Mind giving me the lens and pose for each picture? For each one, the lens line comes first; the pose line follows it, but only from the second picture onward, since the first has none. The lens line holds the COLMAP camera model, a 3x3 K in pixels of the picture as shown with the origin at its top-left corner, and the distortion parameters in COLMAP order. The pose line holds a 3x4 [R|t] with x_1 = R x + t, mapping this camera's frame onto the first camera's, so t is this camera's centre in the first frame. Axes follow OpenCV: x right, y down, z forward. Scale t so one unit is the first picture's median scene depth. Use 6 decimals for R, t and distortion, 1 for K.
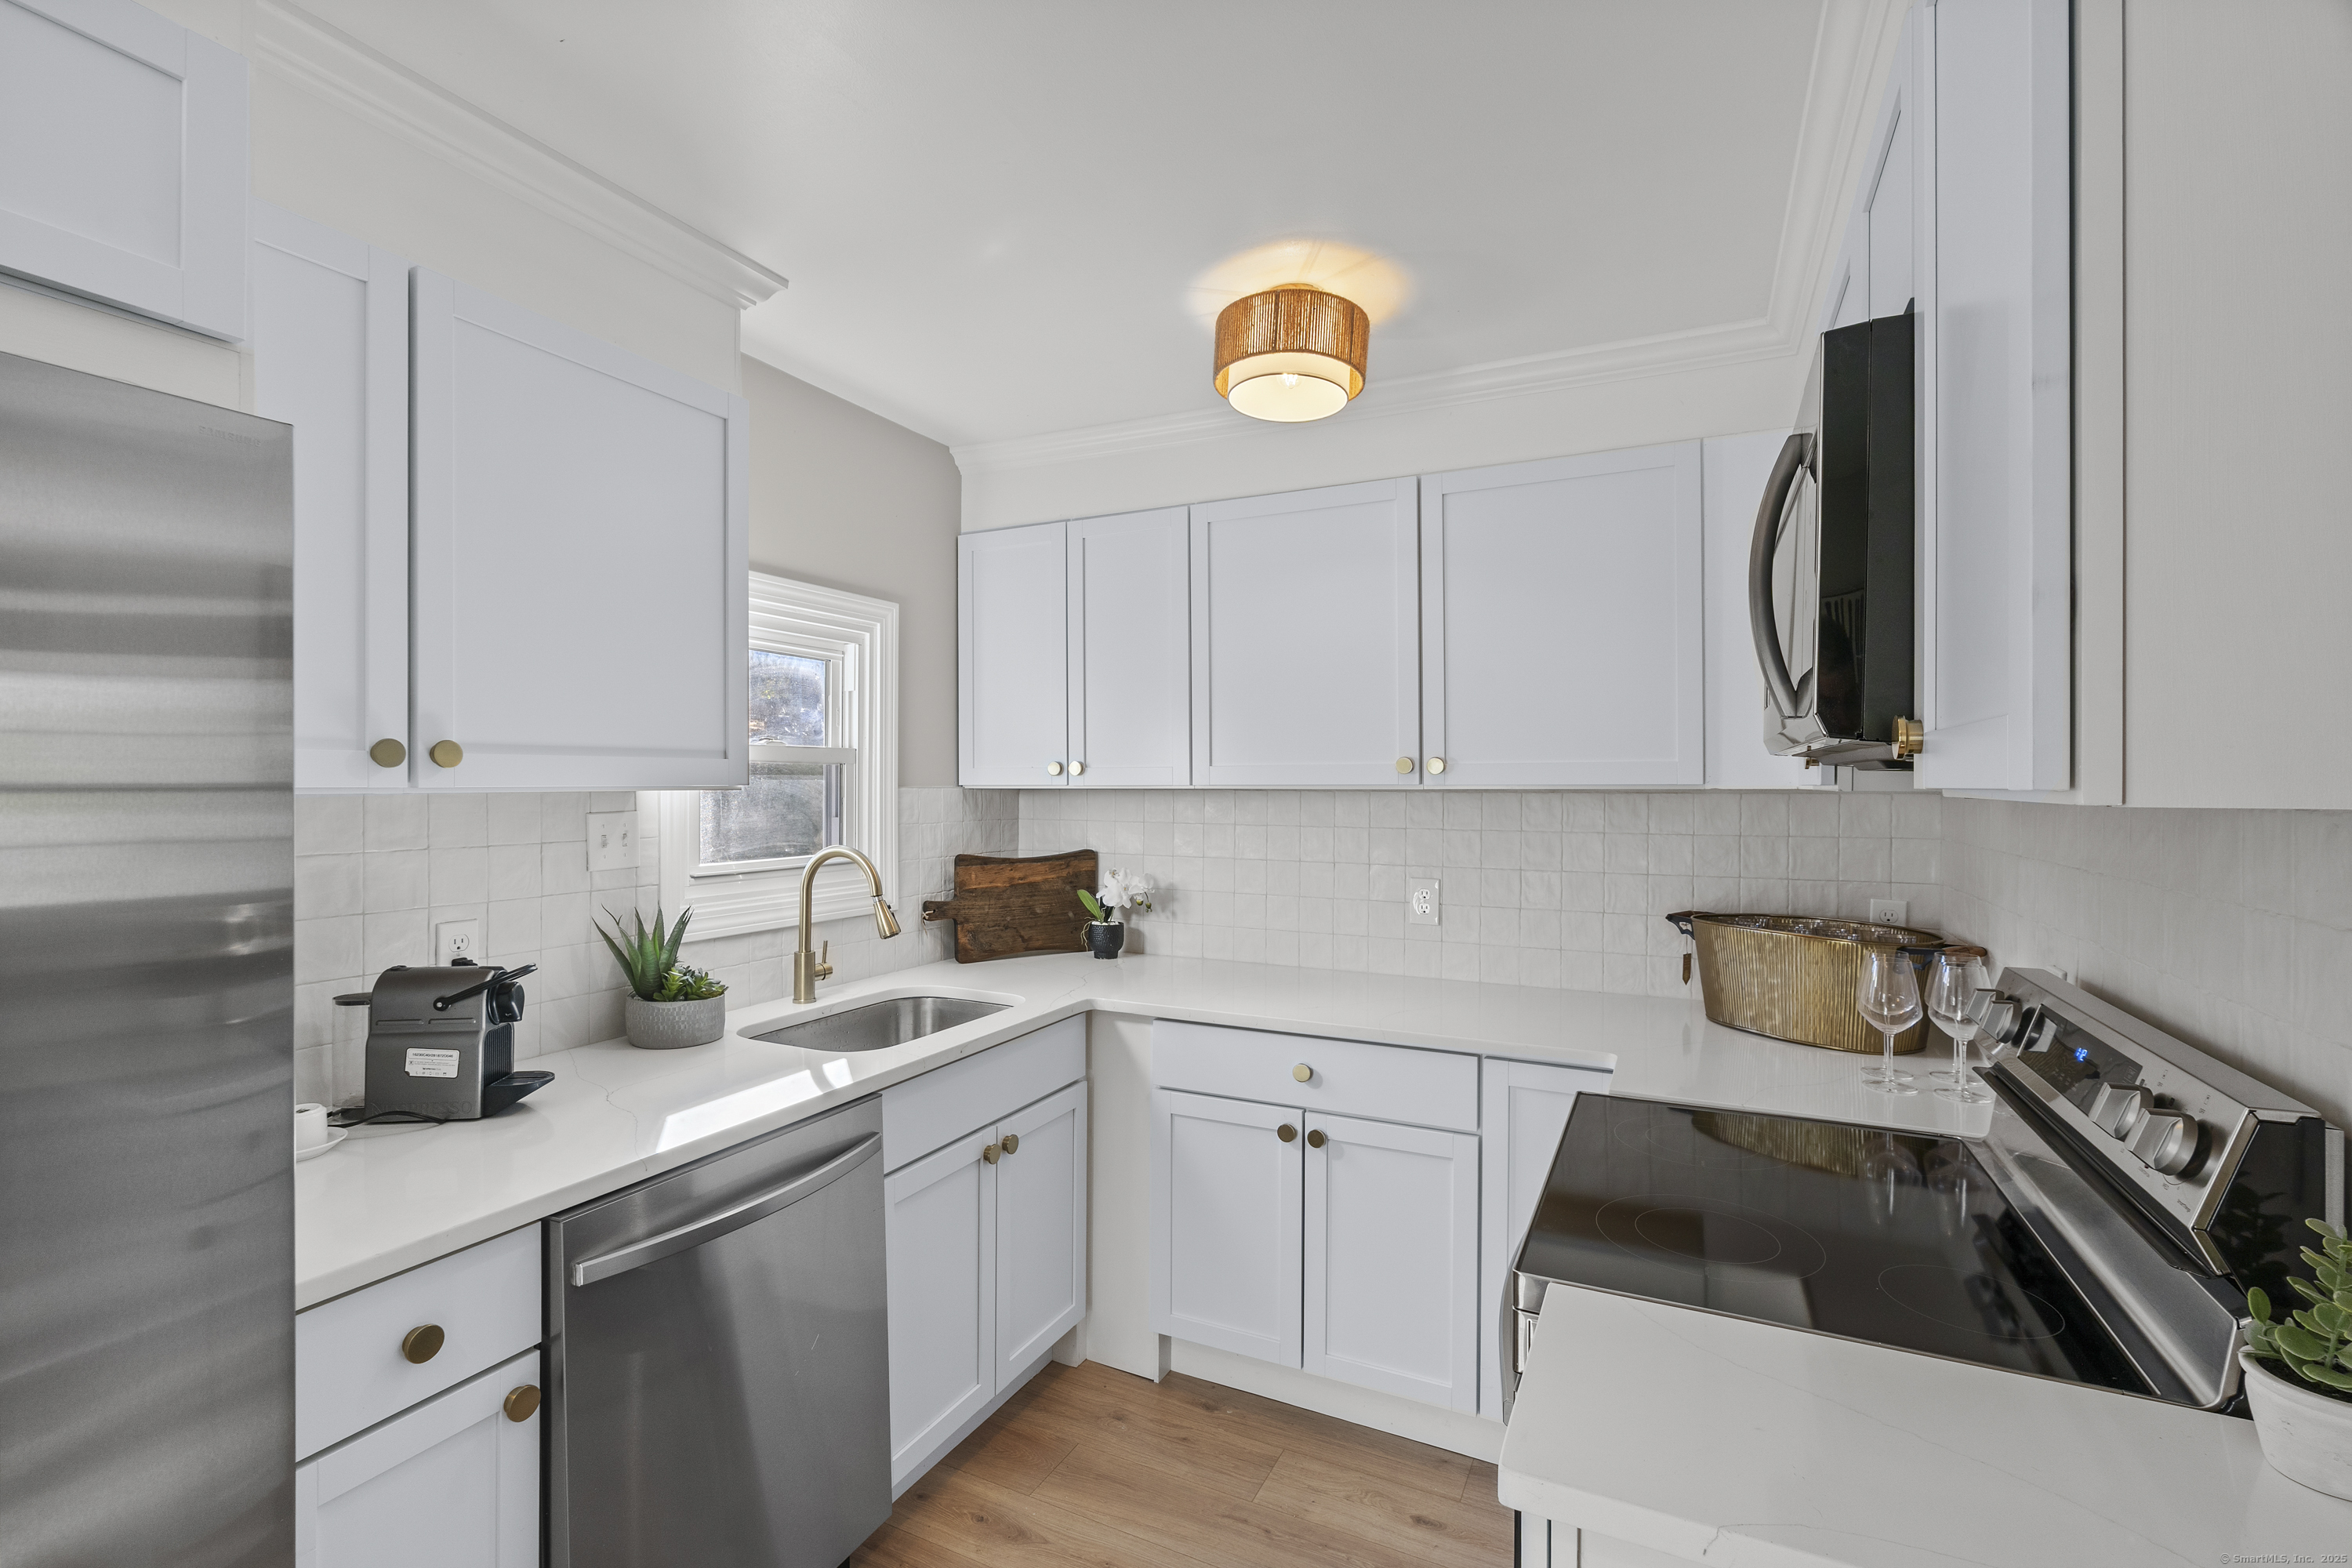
lens RADIAL K [[1084.0, 0, 1168.8], [0, 1084.0, 783.7], [0, 0, 1]] dist [0.000477, 0.000091]
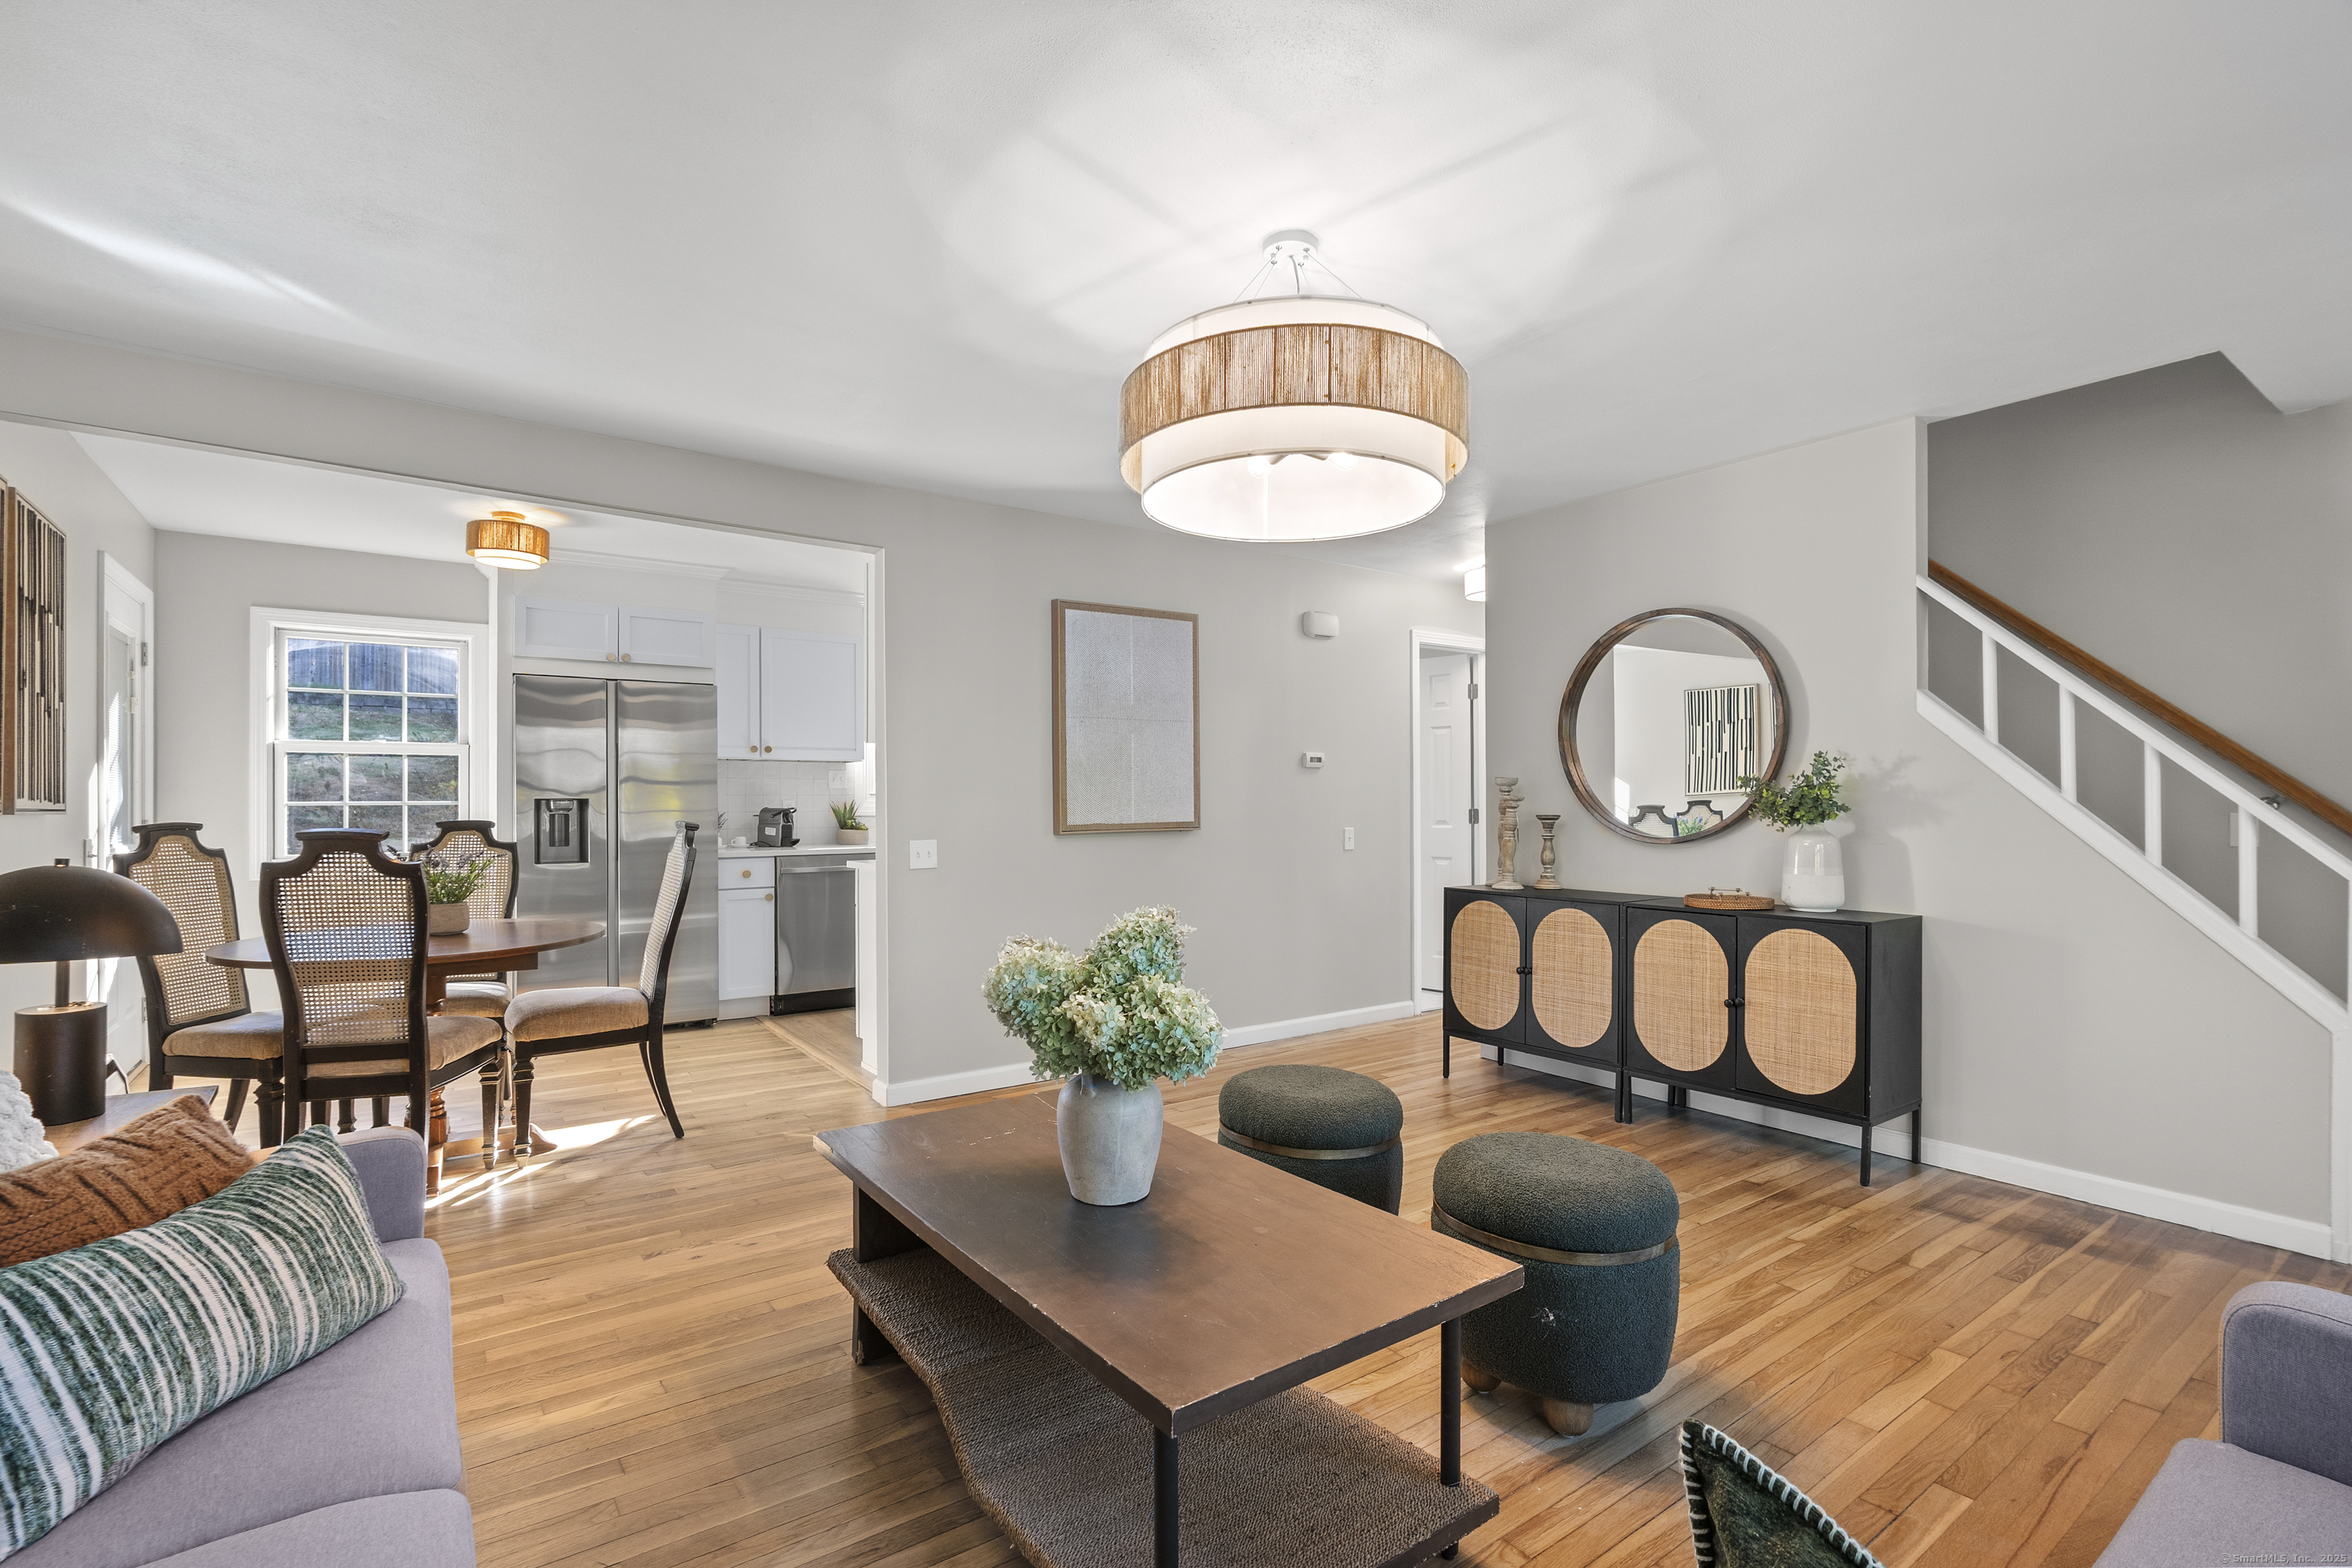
lens RADIAL K [[1070.1, 0, 1147.4], [0, 1070.1, 795.2], [0, 0, 1]] dist [-0.002664, -0.000294]
pose [[0.875122, -0.006292, -0.483862, 1.380619], [0.003823, 0.999974, -0.006089, 0.095887], [0.483887, 0.003479, 0.875123, -0.988643]]
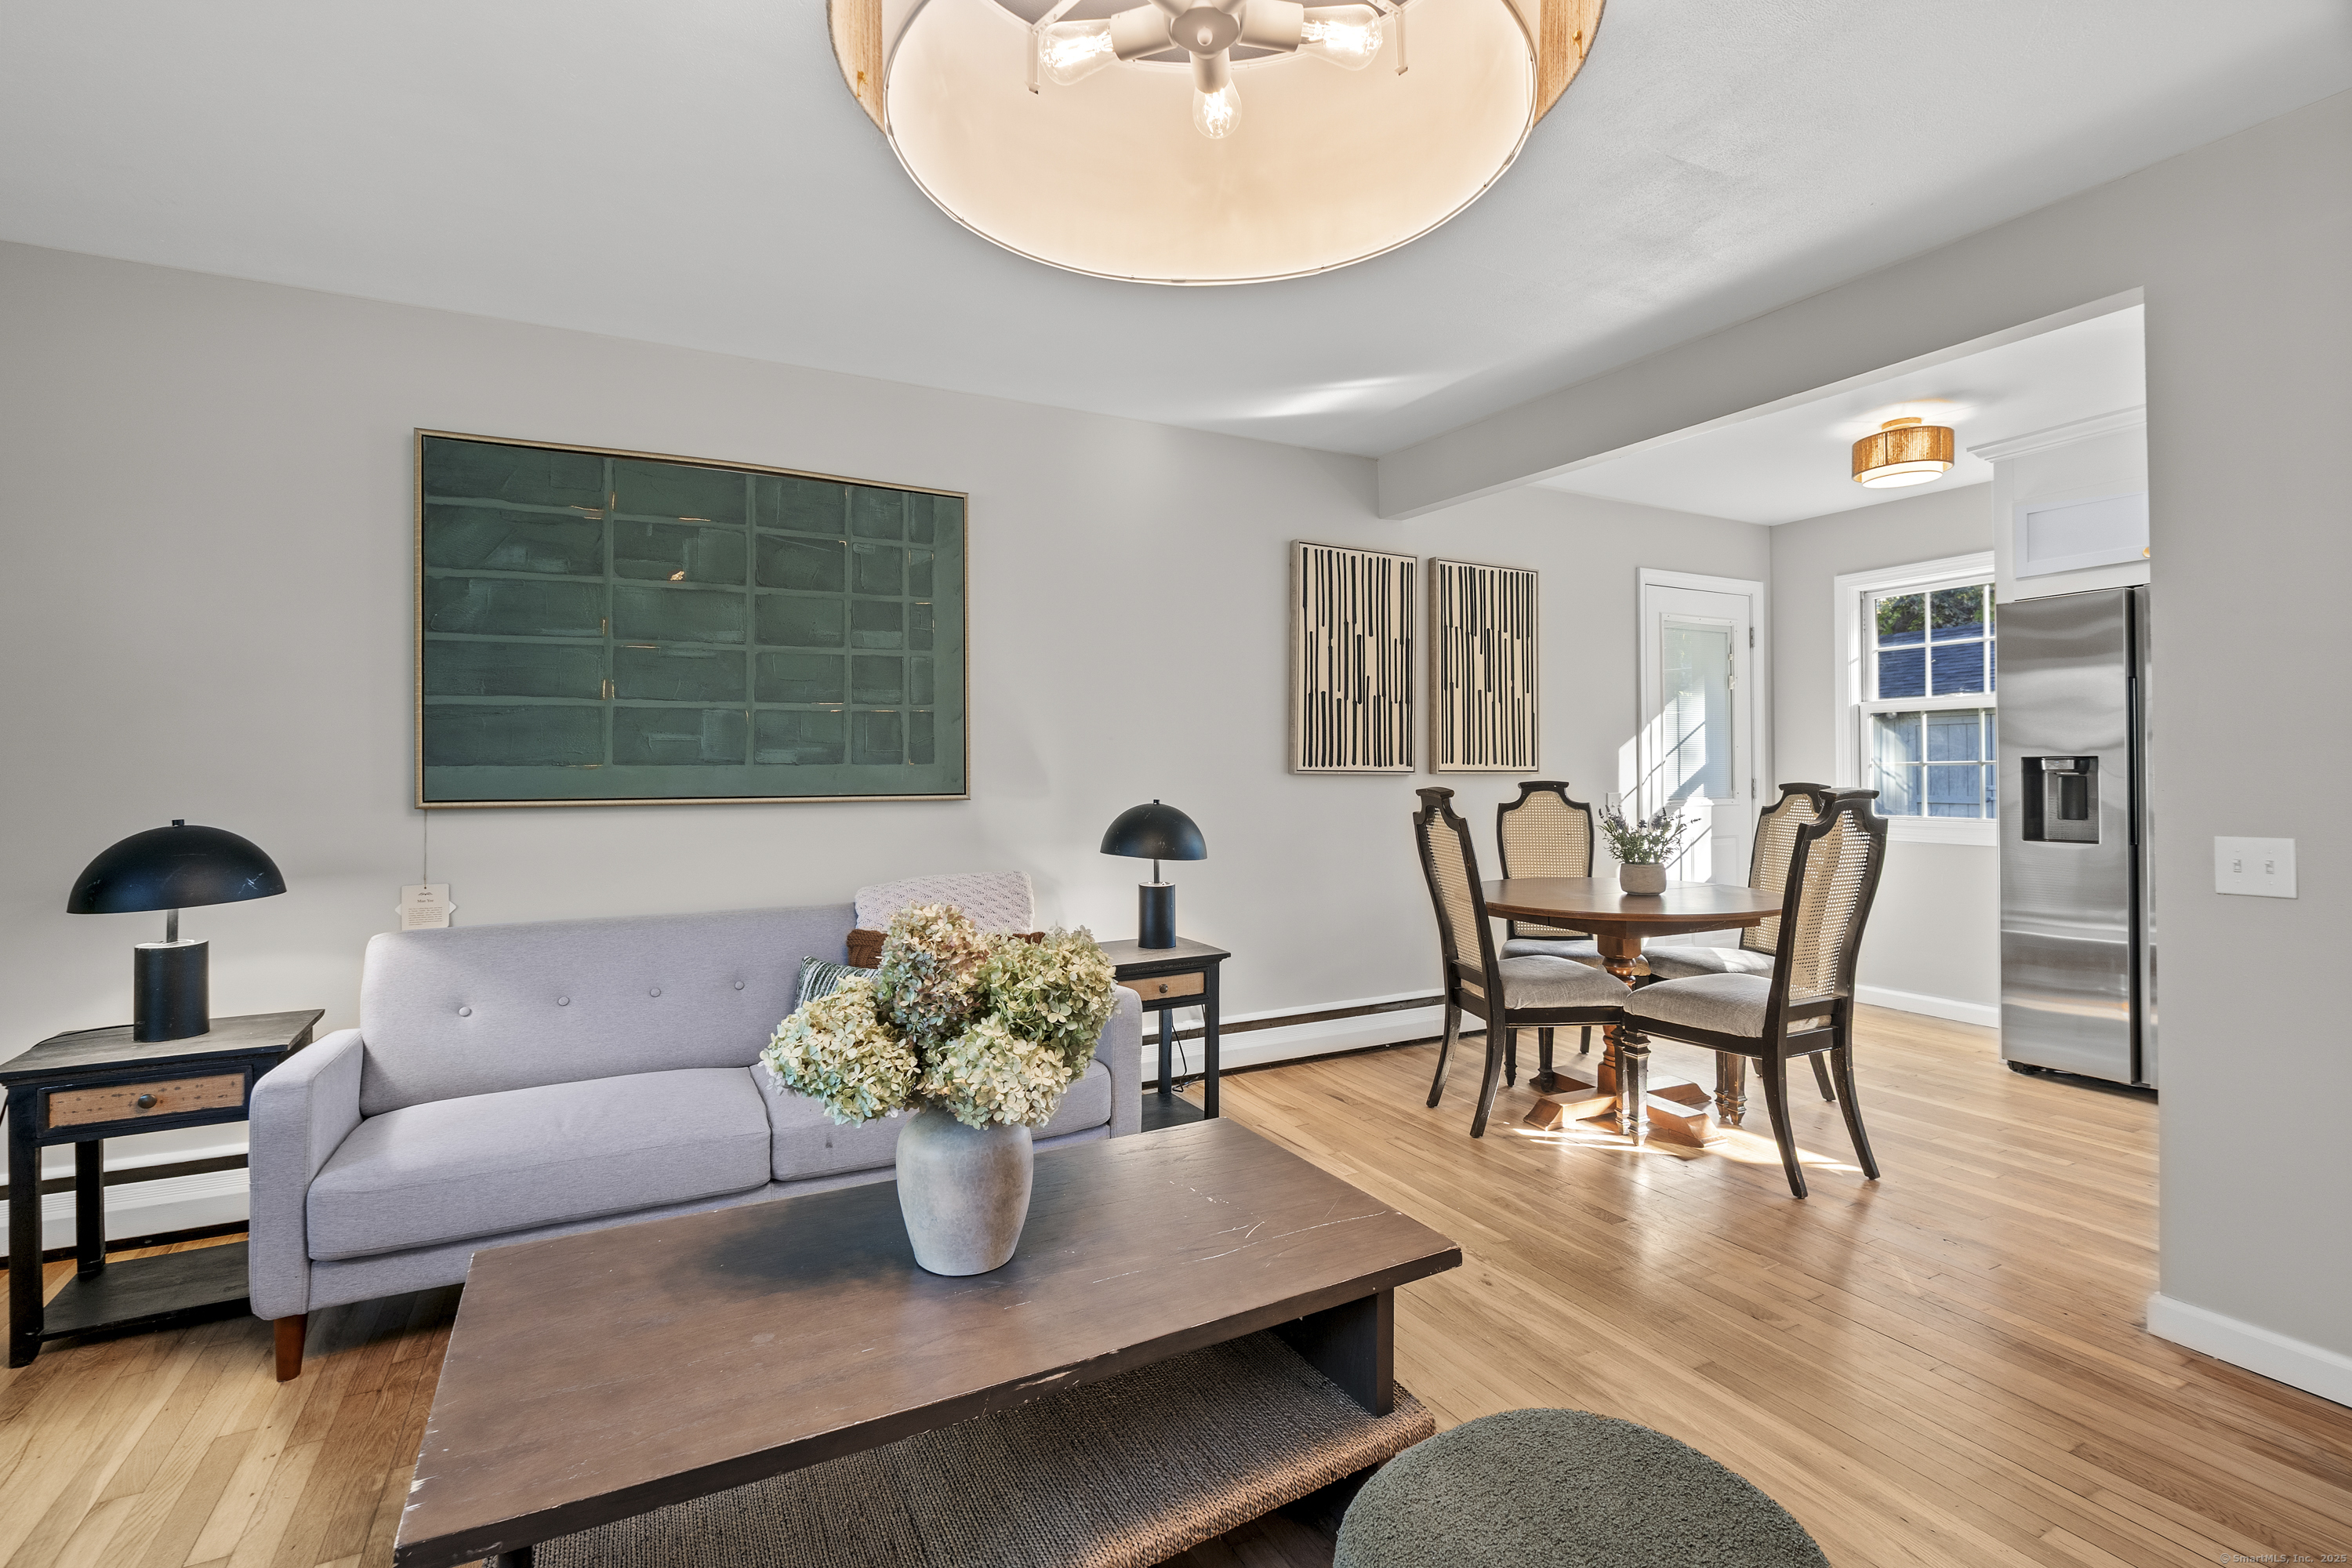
lens RADIAL K [[1066.3, 0, 1174.1], [0, 1066.3, 768.0], [0, 0, 1]] dist [-0.000897, 0.000465]
pose [[-0.590267, 0.002027, -0.807206, 1.407350], [0.006761, 0.999974, -0.002432, 0.096738], [0.807180, -0.006893, -0.590265, 0.040357]]
